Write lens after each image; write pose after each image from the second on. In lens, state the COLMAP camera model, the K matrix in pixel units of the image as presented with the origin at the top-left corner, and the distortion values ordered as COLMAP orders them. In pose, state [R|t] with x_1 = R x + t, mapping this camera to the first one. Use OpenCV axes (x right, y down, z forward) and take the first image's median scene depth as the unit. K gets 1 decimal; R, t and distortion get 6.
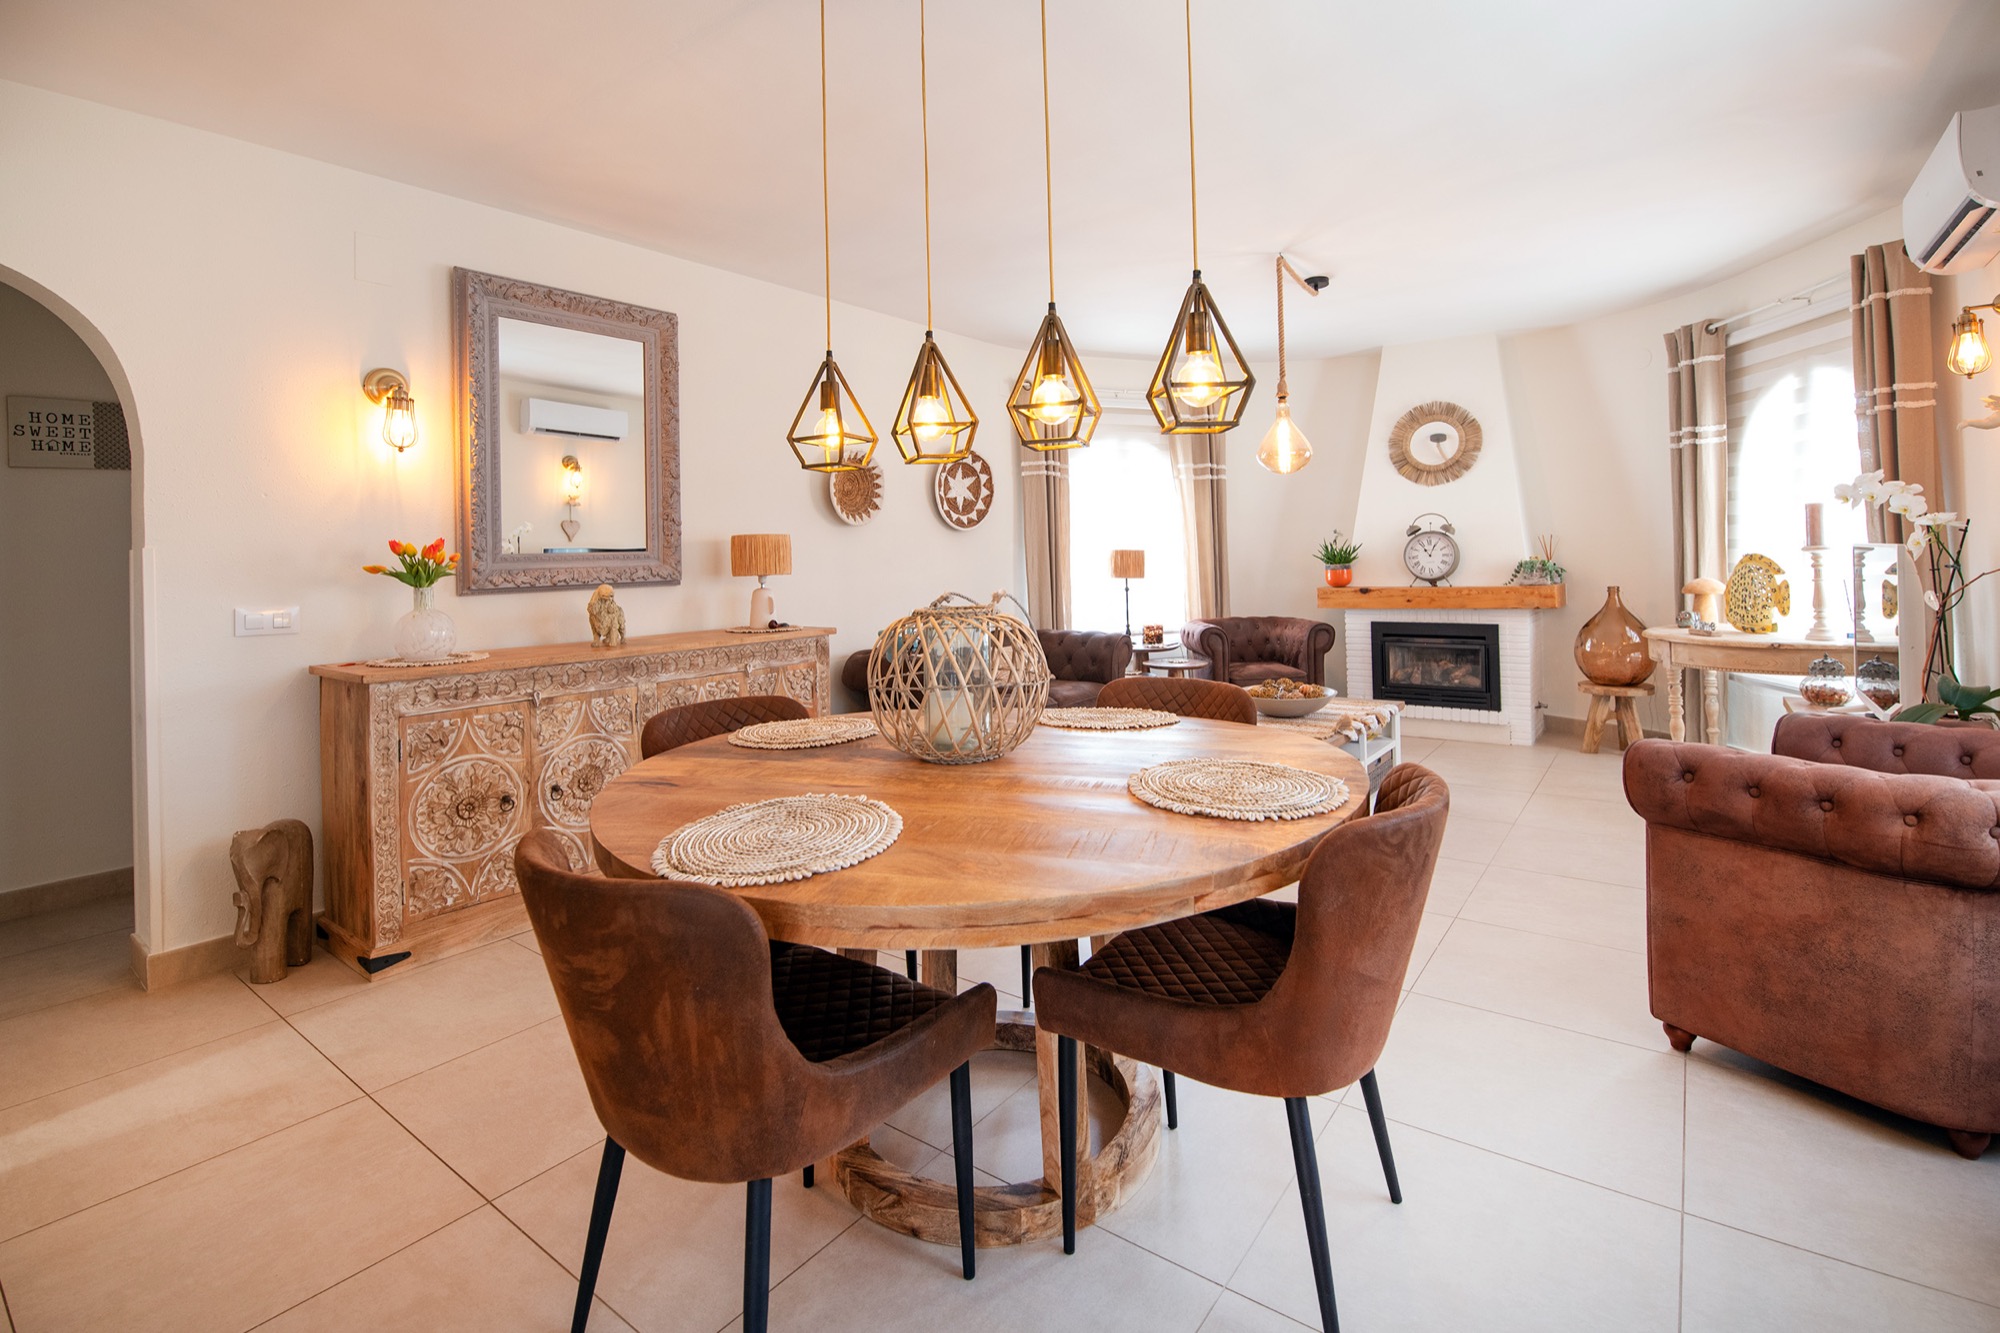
lens RADIAL K [[927.5, 0, 976.9], [0, 927.5, 545.9], [0, 0, 1]] dist [-0.013379, -0.001405]
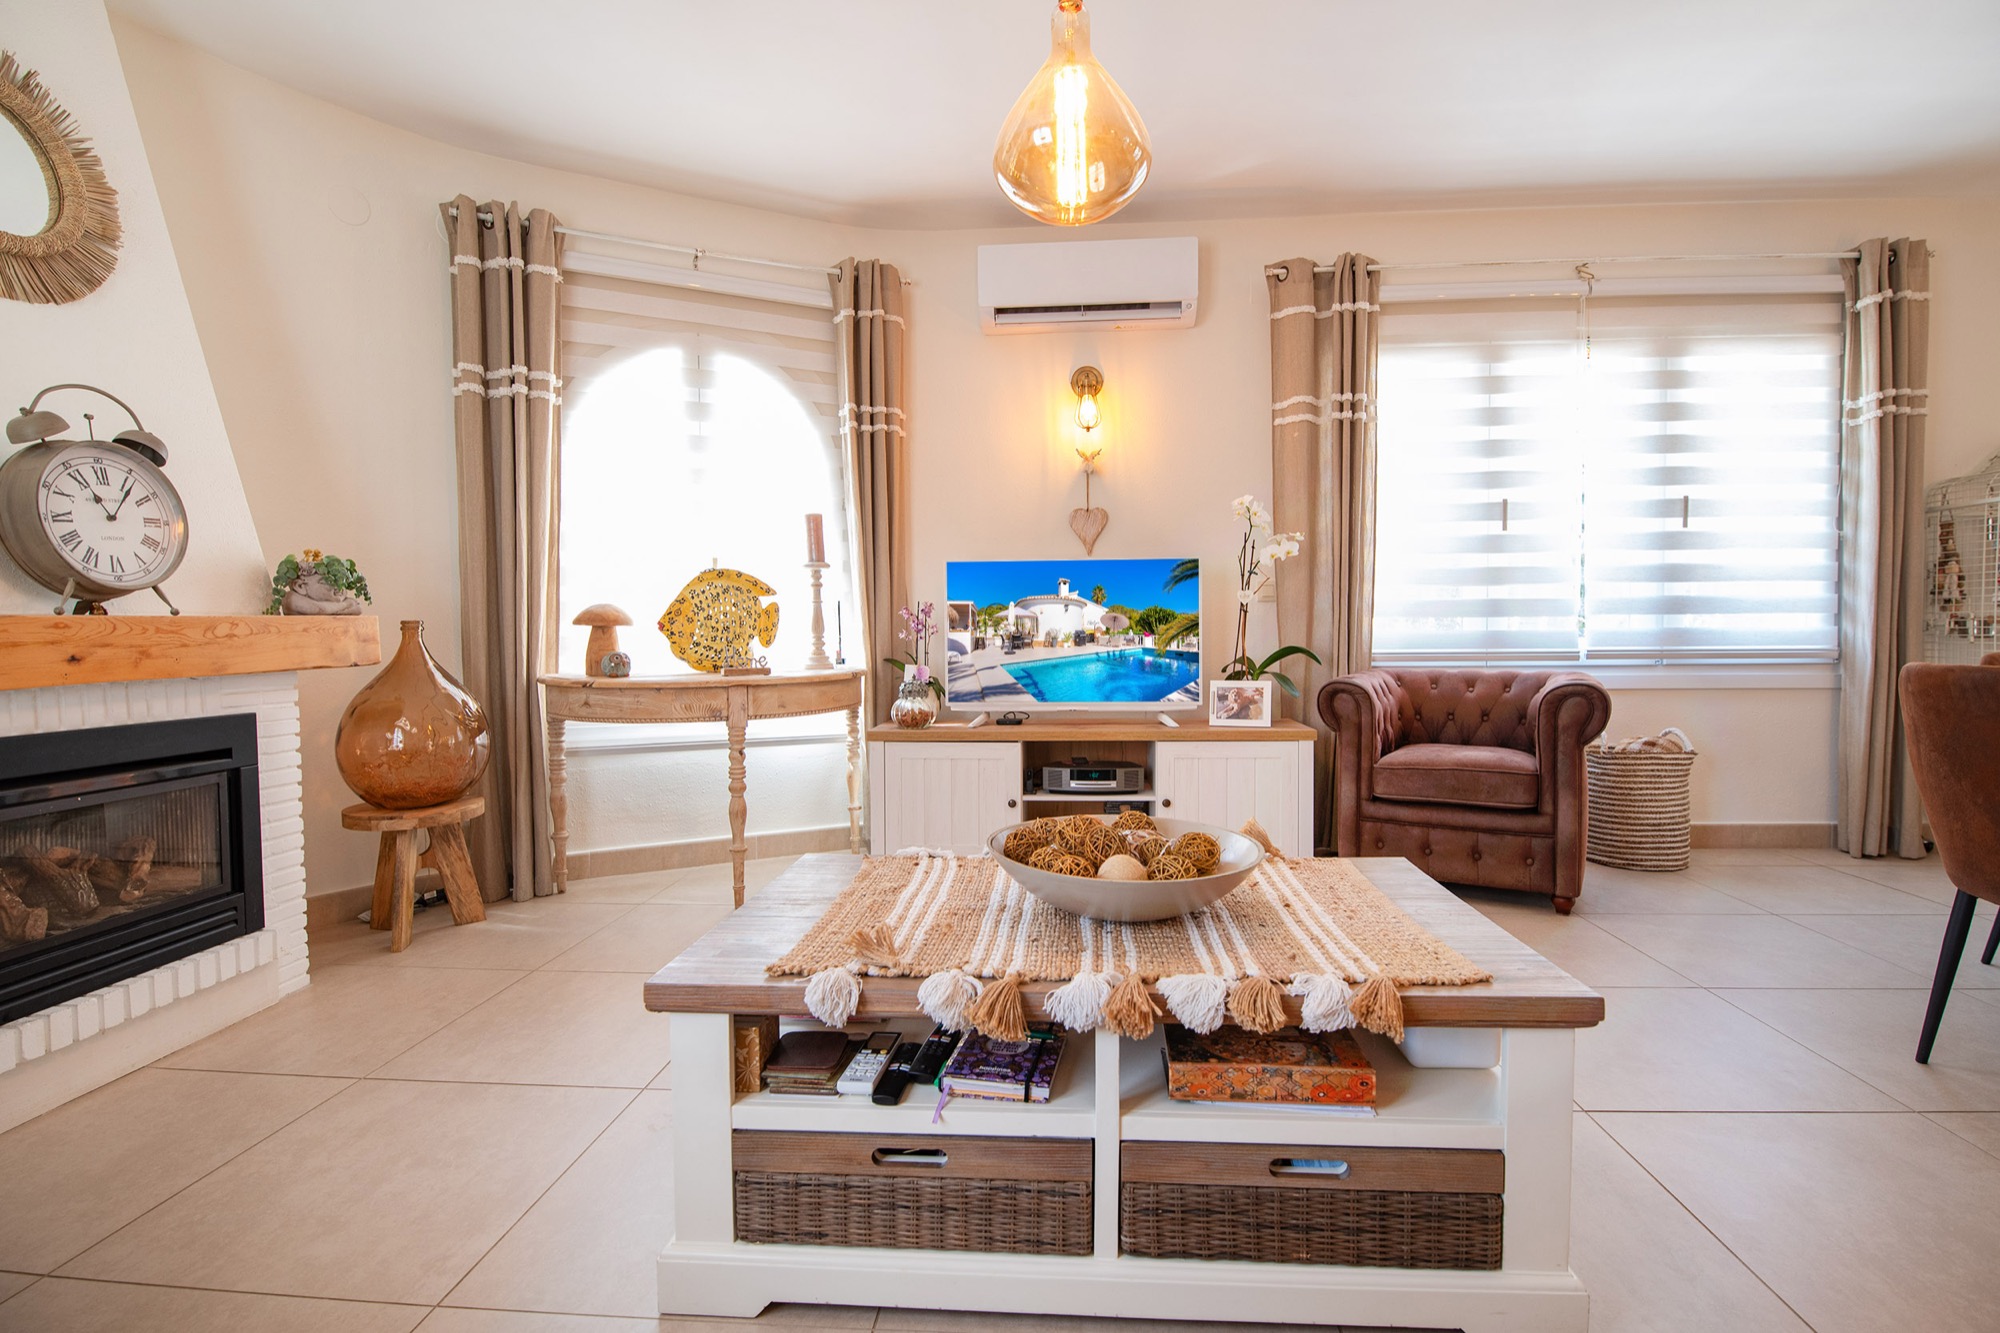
lens RADIAL K [[926.9, 0, 1018.1], [0, 926.9, 660.7], [0, 0, 1]] dist [0.001915, -0.010016]
pose [[-0.562253, 0.001551, 0.826964, 0.051680], [0.012262, 0.999904, 0.006461, 0.068381], [-0.826875, 0.013773, -0.562218, 1.010951]]
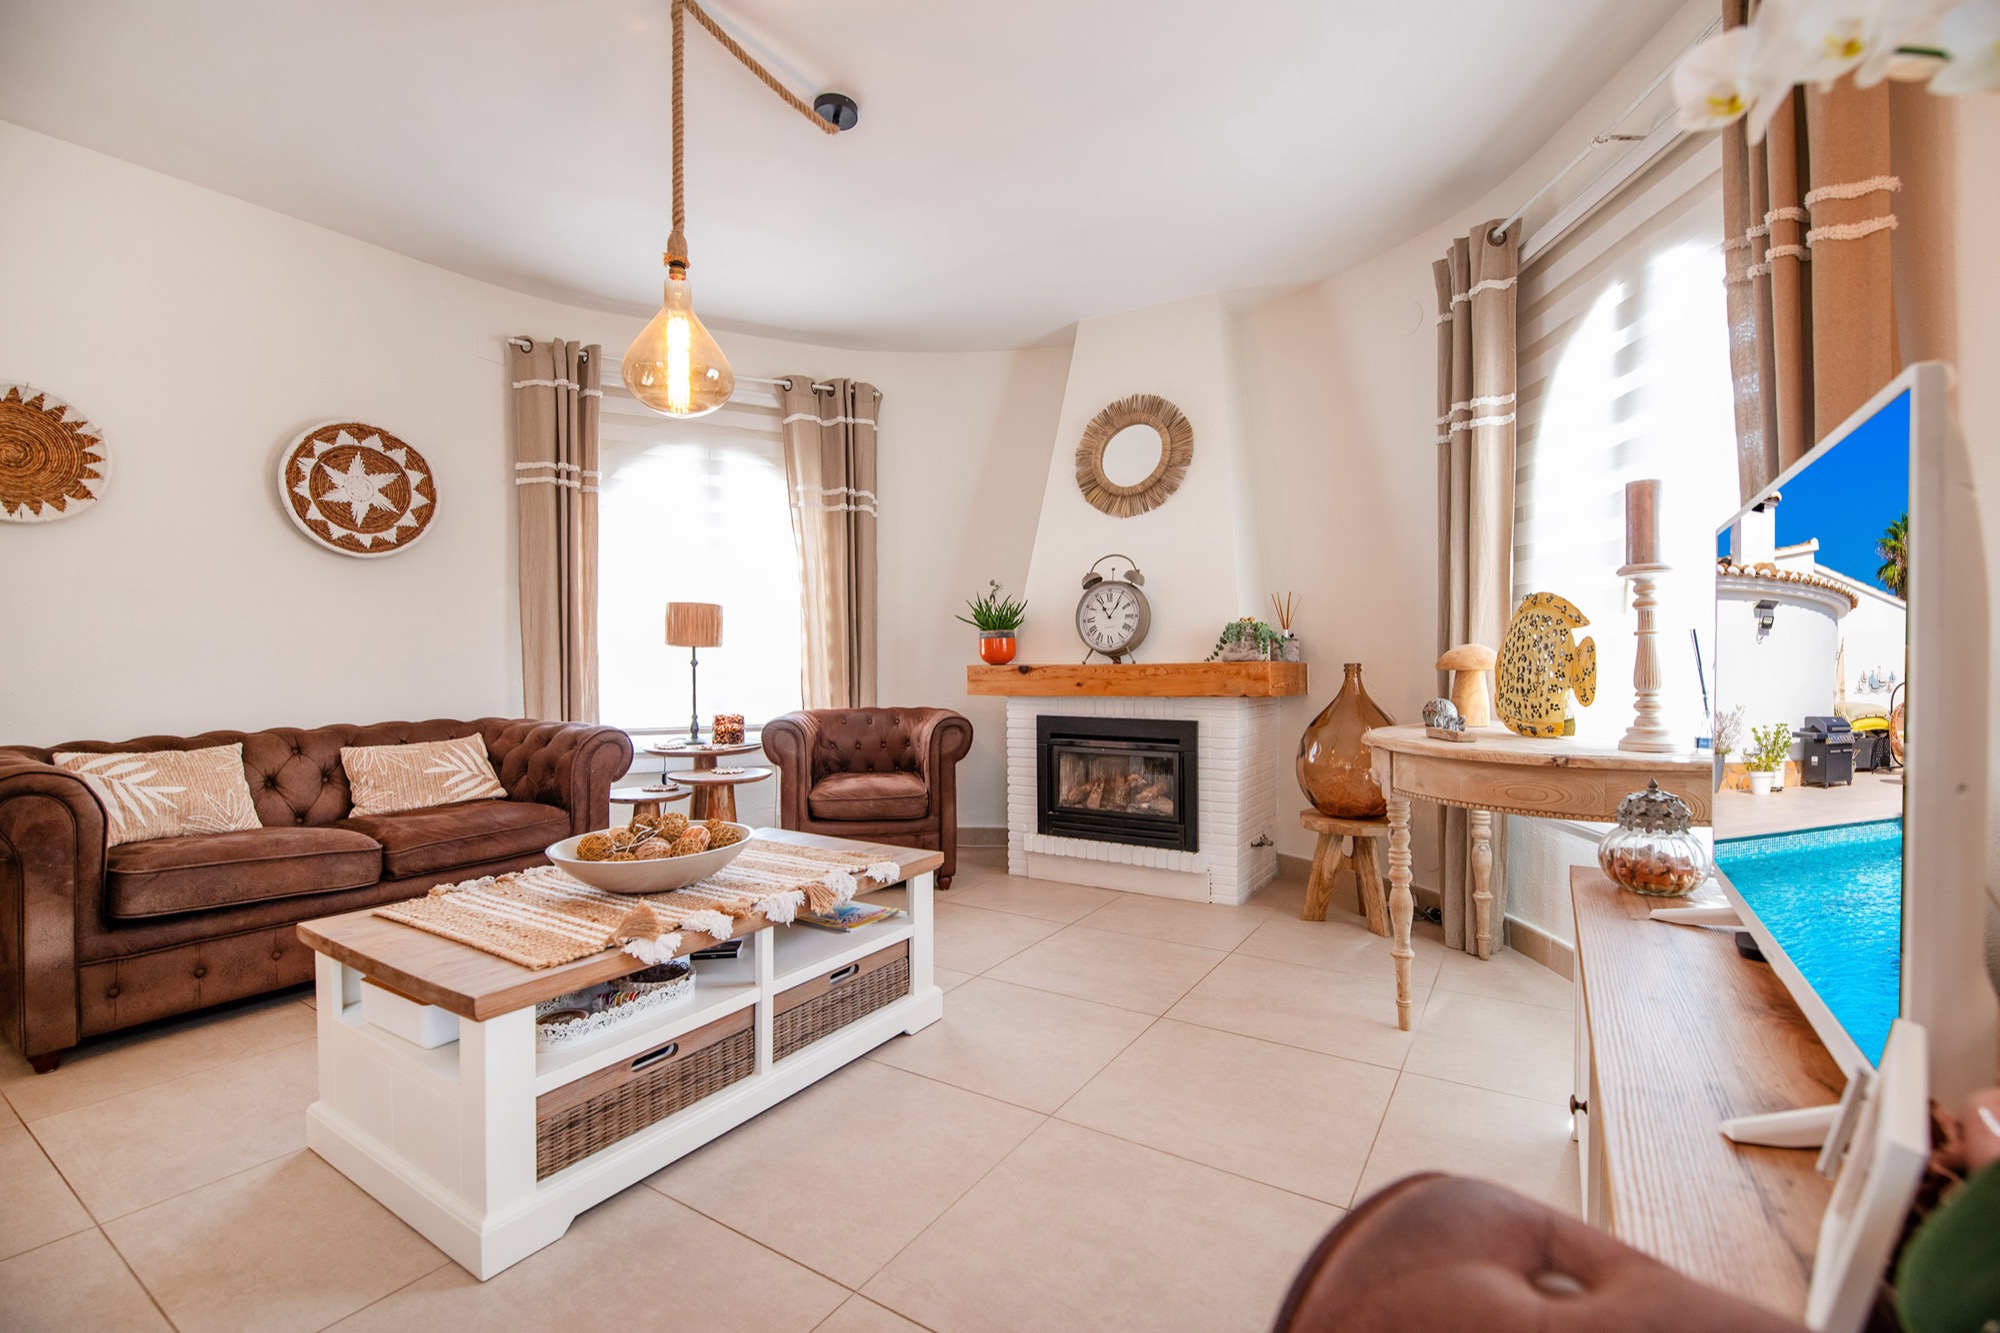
lens RADIAL K [[869.6, 0, 1010.7], [0, 869.6, 664.3], [0, 0, 1]] dist [0.001121, -0.008618]
pose [[0.994750, 0.019416, 0.100480, 0.392122], [-0.020731, 0.999712, 0.012054, 0.042315], [-0.100217, -0.014074, 0.994866, 0.419407]]
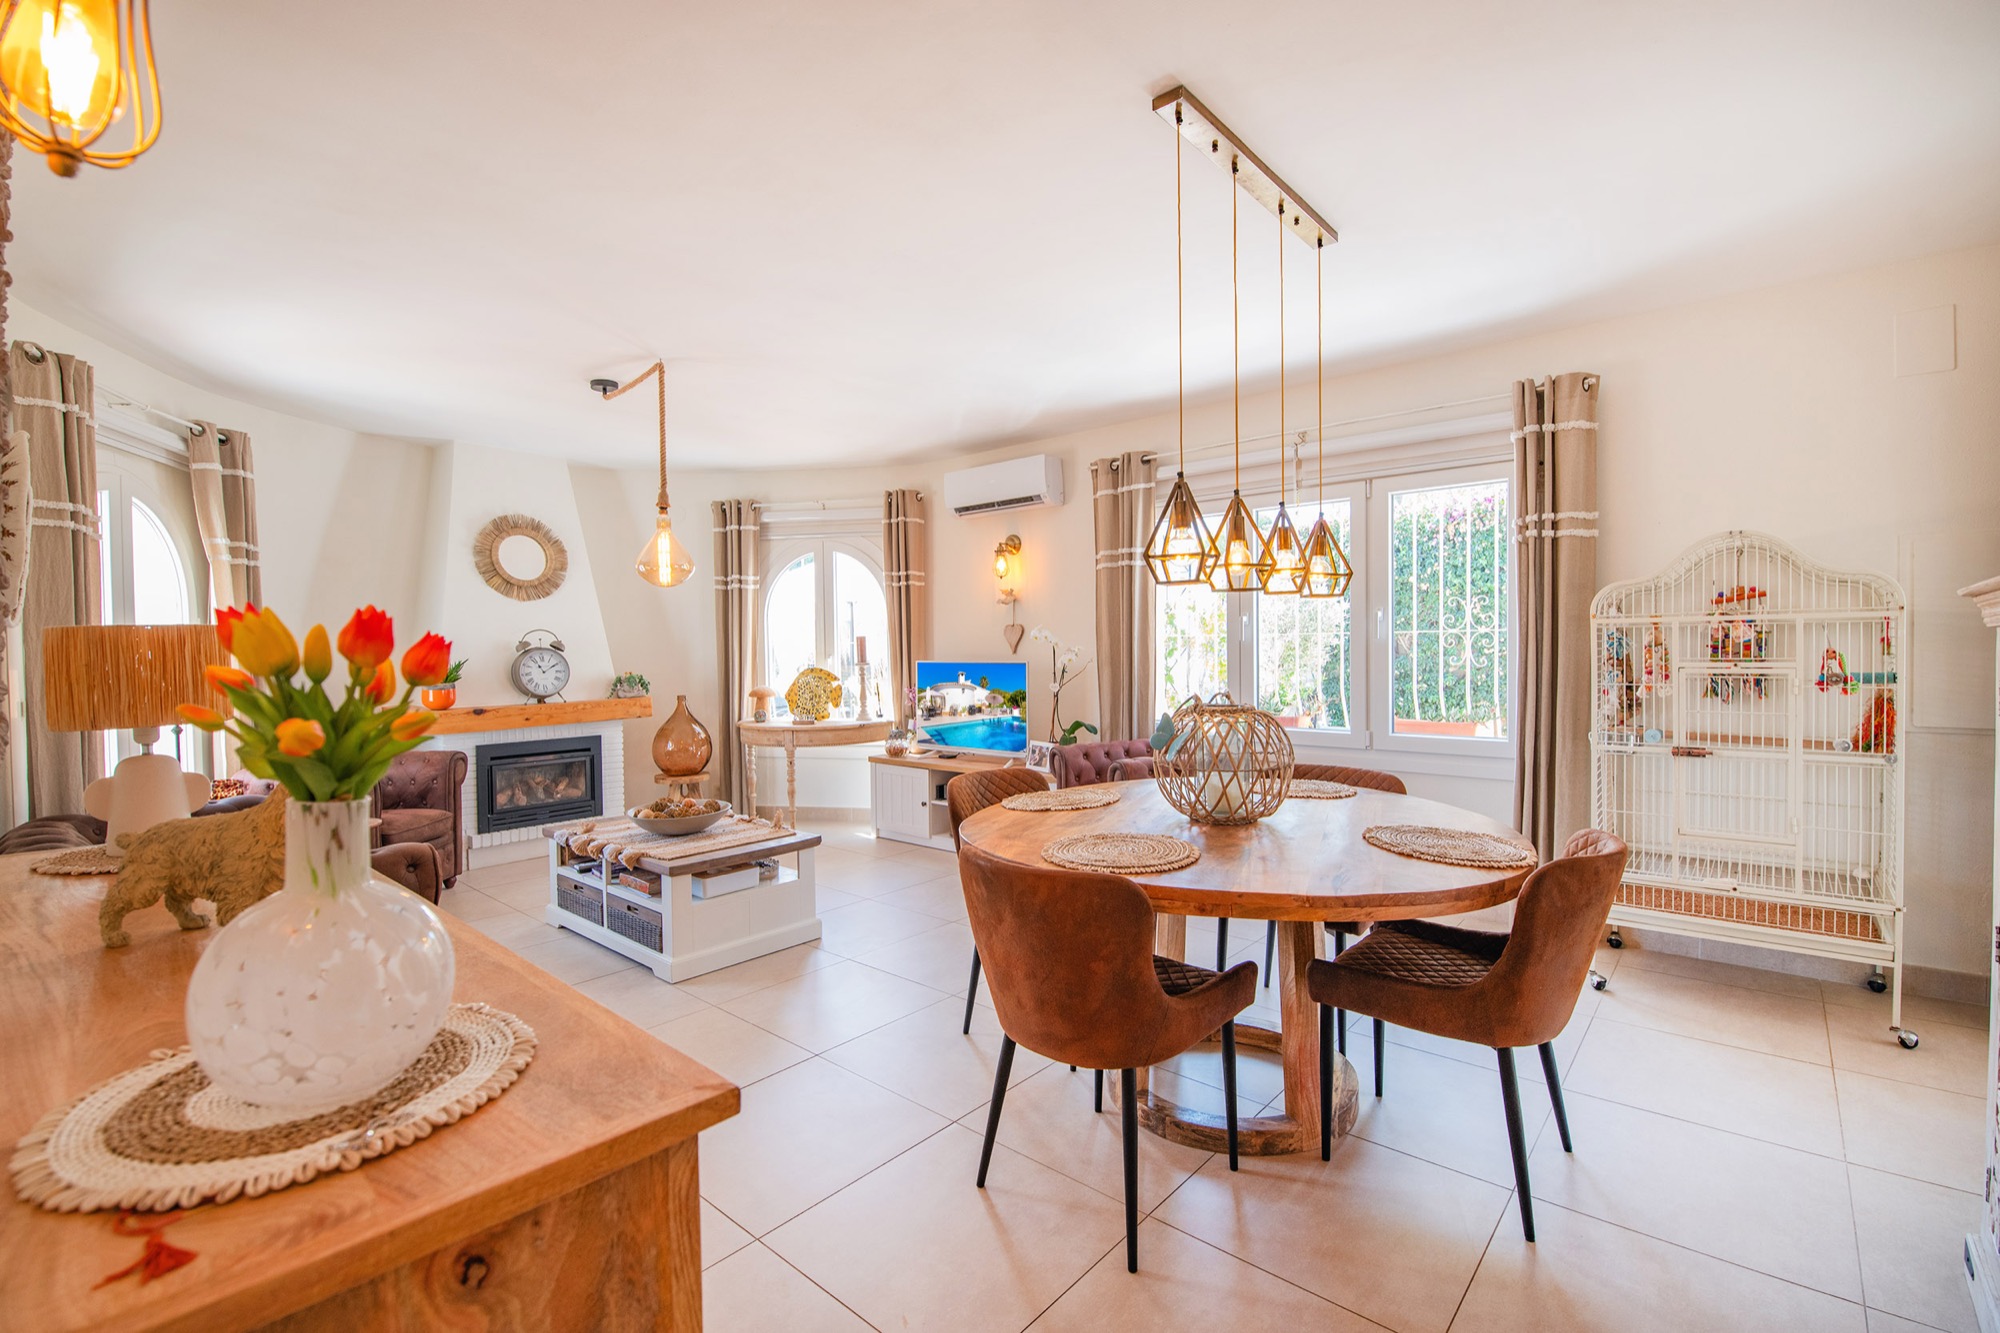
lens RADIAL K [[884.8, 0, 1021.8], [0, 884.8, 664.6], [0, 0, 1]] dist [-0.016272, 0.000611]
pose [[0.041289, 0.002111, 0.999145, -0.477555], [0.000969, 0.999997, -0.002153, 0.005383], [-0.999147, 0.001057, 0.041287, 0.492085]]
